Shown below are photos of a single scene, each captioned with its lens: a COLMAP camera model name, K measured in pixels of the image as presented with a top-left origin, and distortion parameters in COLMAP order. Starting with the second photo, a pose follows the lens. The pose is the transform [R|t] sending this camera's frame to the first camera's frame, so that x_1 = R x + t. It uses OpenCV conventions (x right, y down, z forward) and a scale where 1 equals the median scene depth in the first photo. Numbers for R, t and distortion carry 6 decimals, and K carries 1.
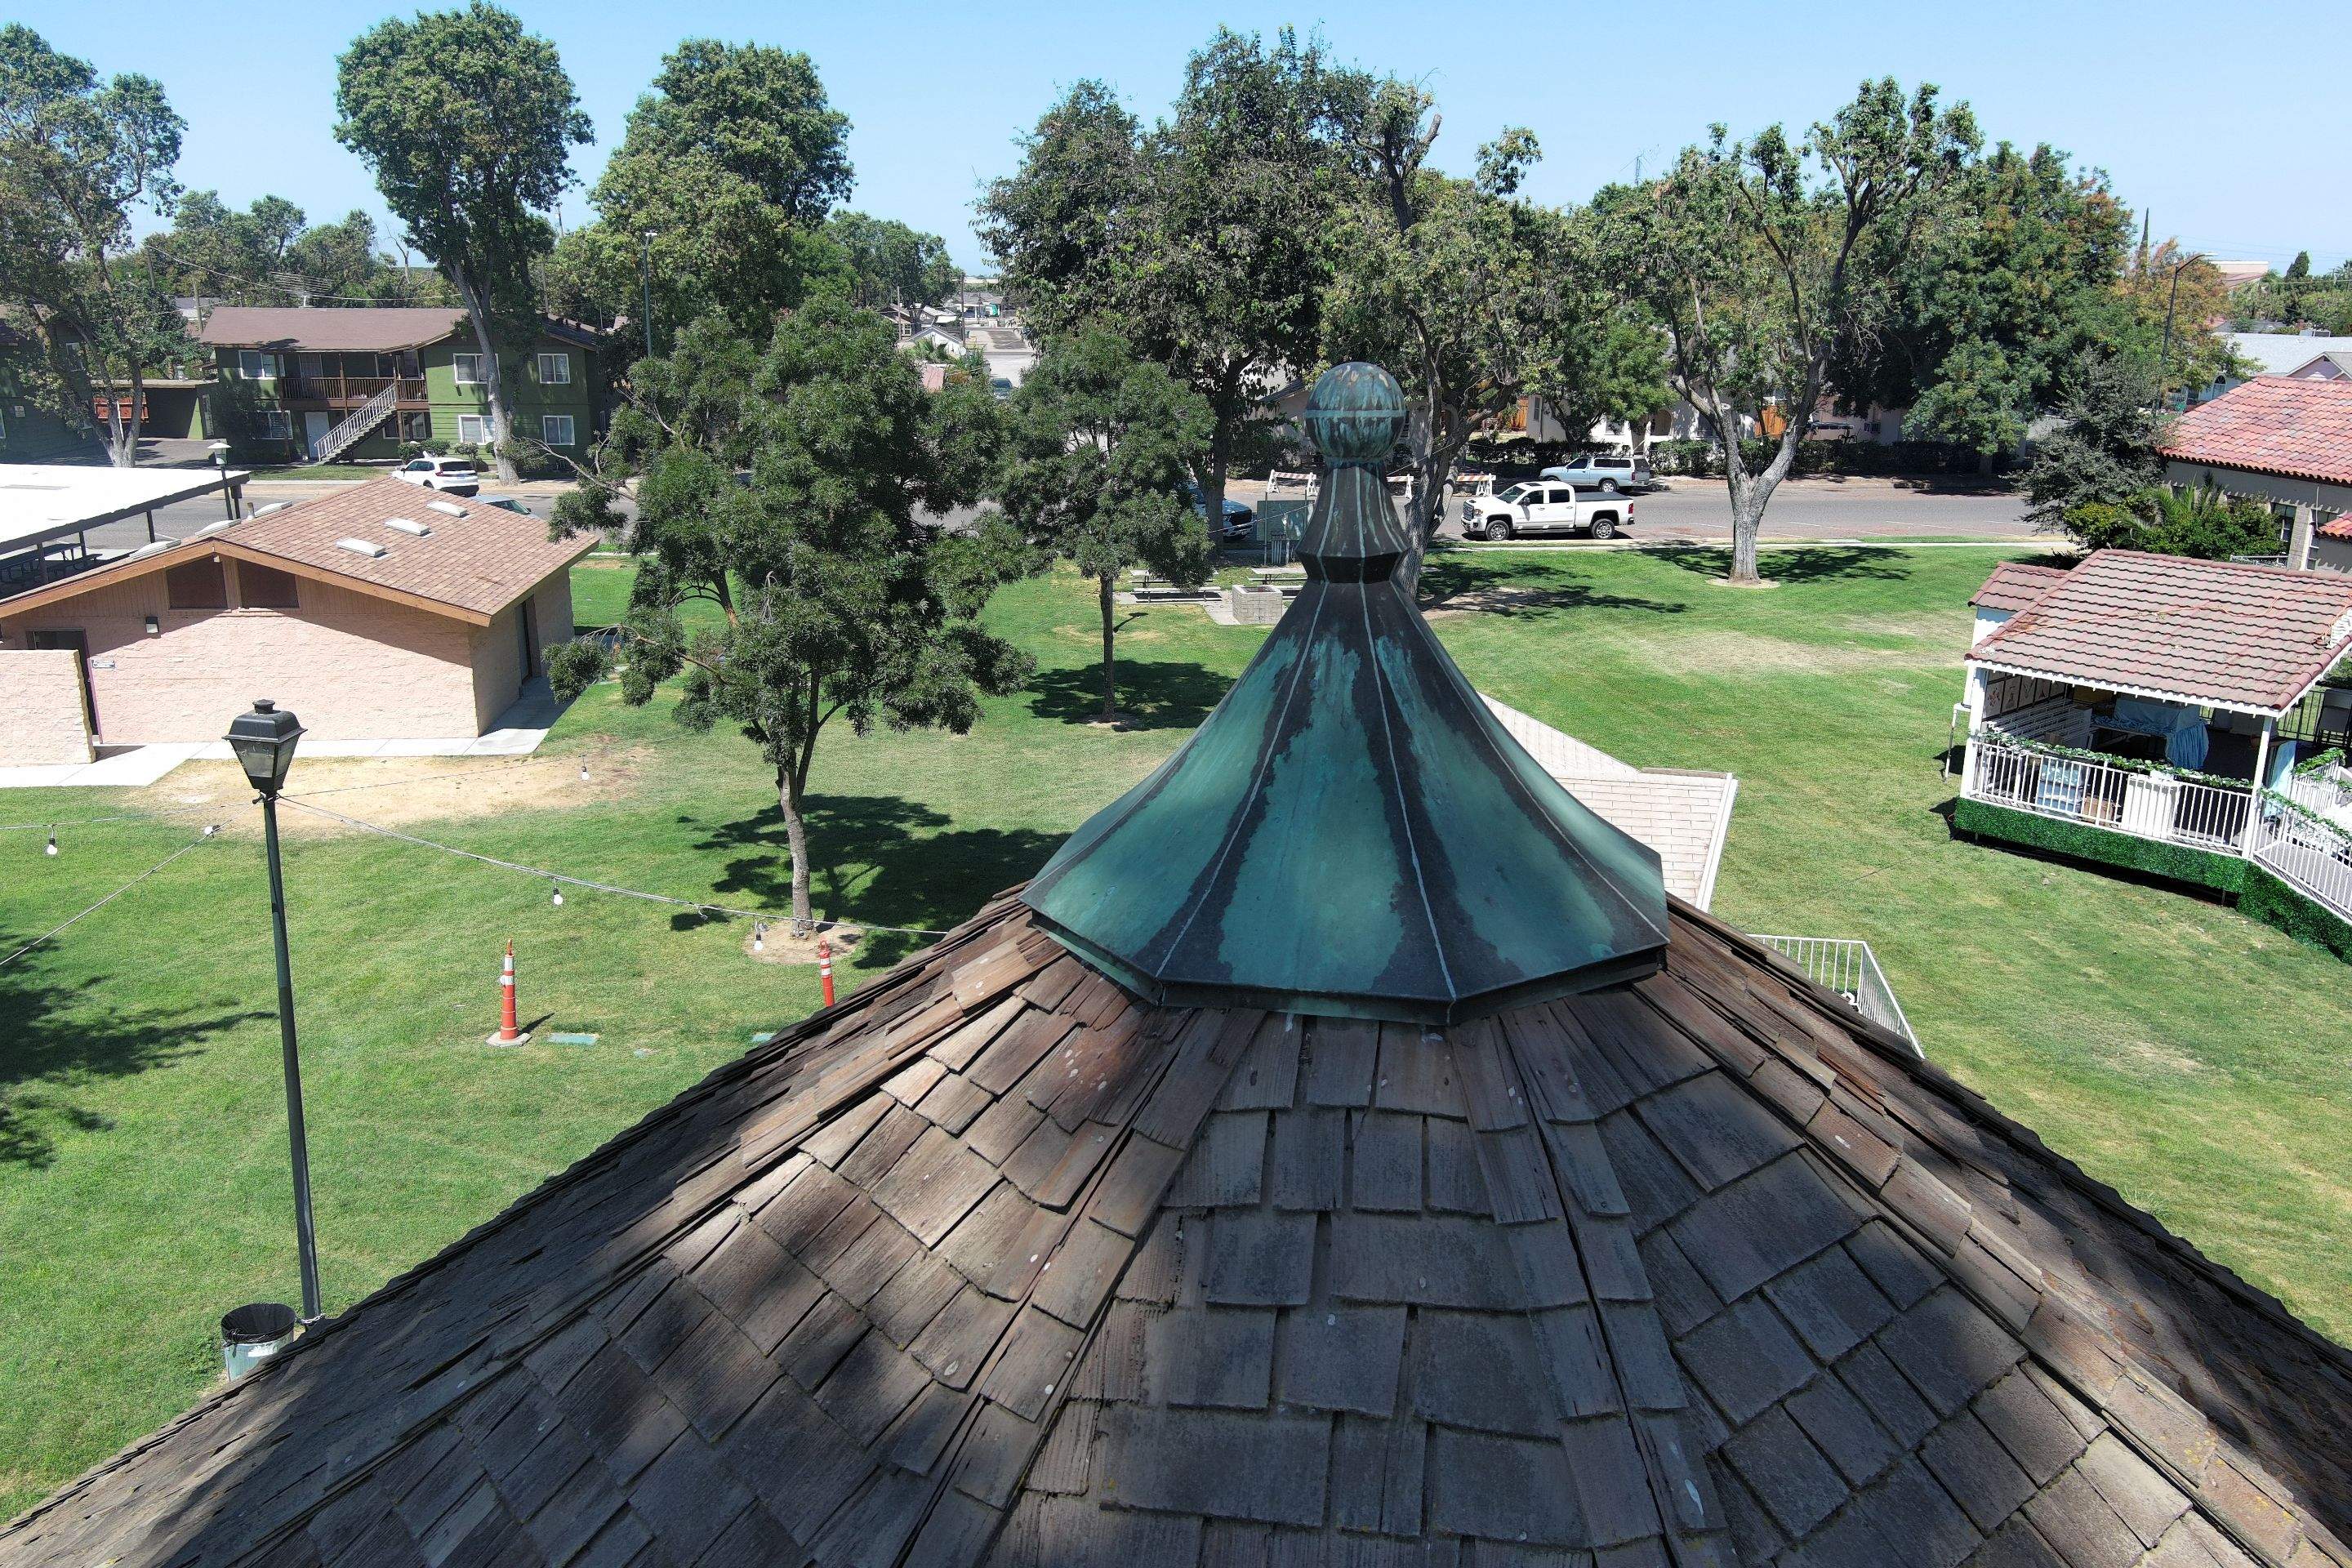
lens RADIAL K [[1820.0, 0, 1162.9], [0, 1820.0, 790.1], [0, 0, 1]] dist [-0.002950, 0.024345]
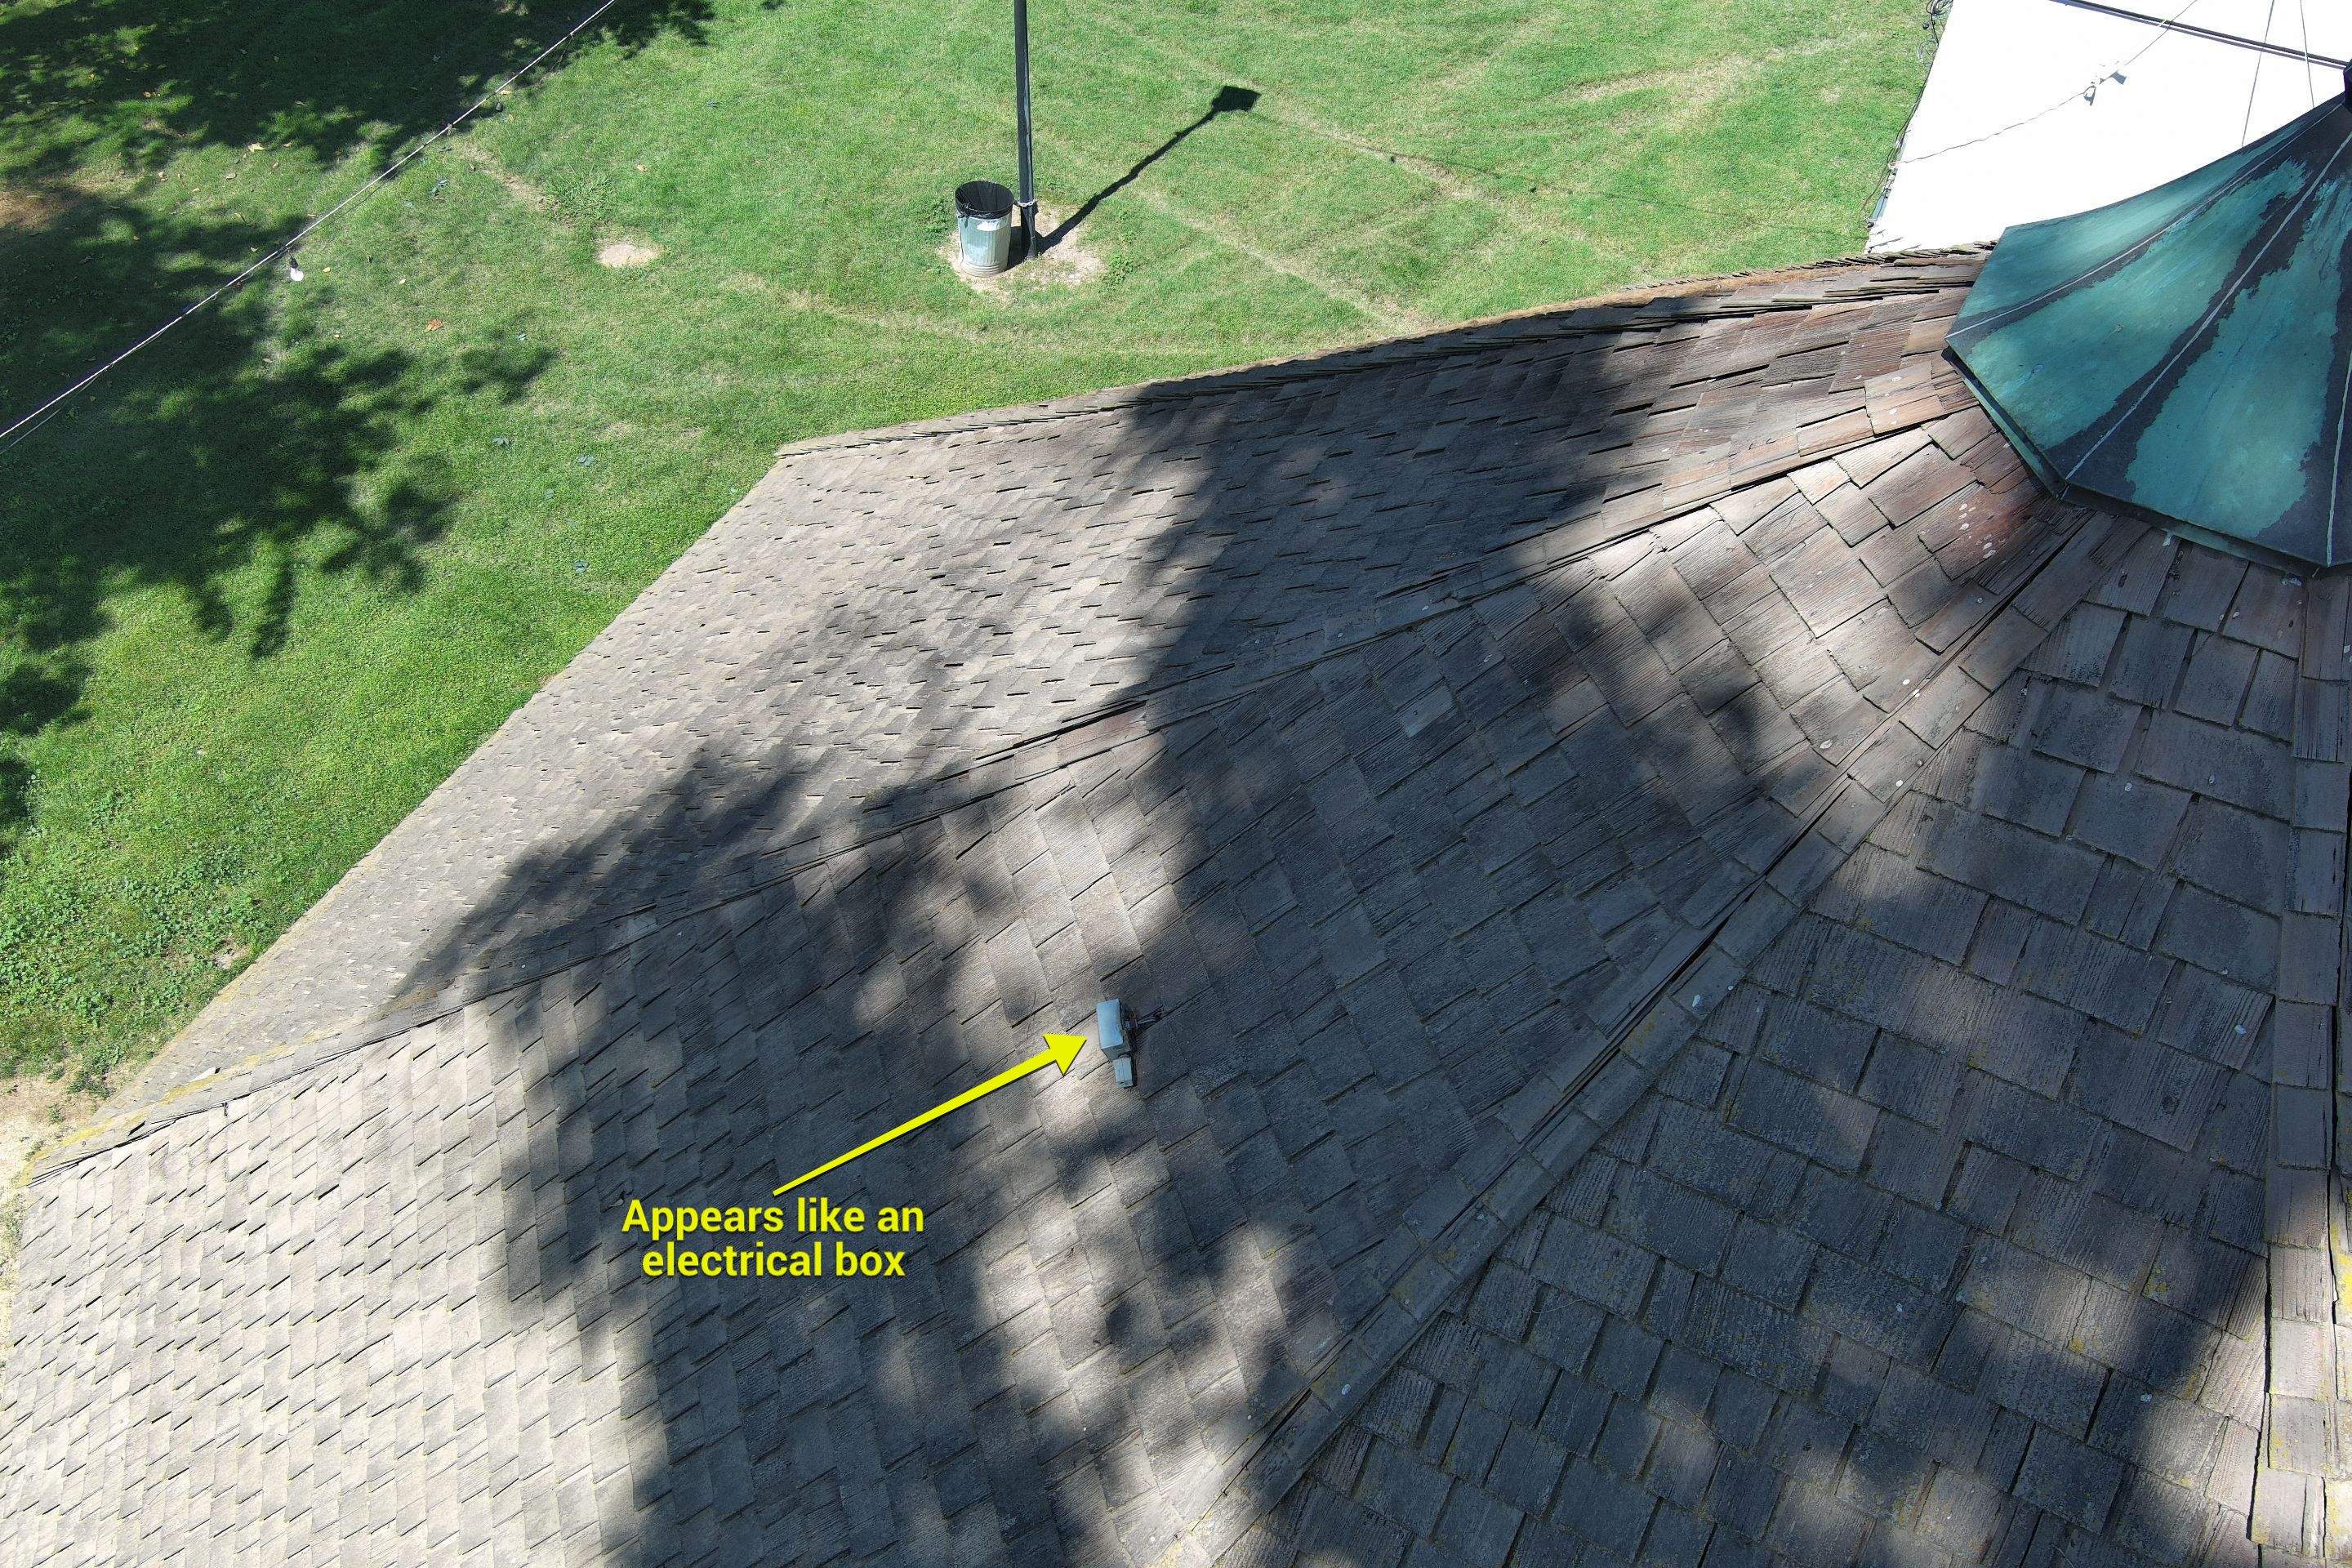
lens RADIAL K [[1820.0, 0, 1189.0], [0, 1820.0, 789.3], [0, 0, 1]] dist [-0.002950, 0.024345]
pose [[0.945823, 0.244217, -0.213956, -0.236671], [-0.080307, 0.814455, 0.574642, -0.365471], [0.314595, -0.526328, 0.789942, -0.242694]]
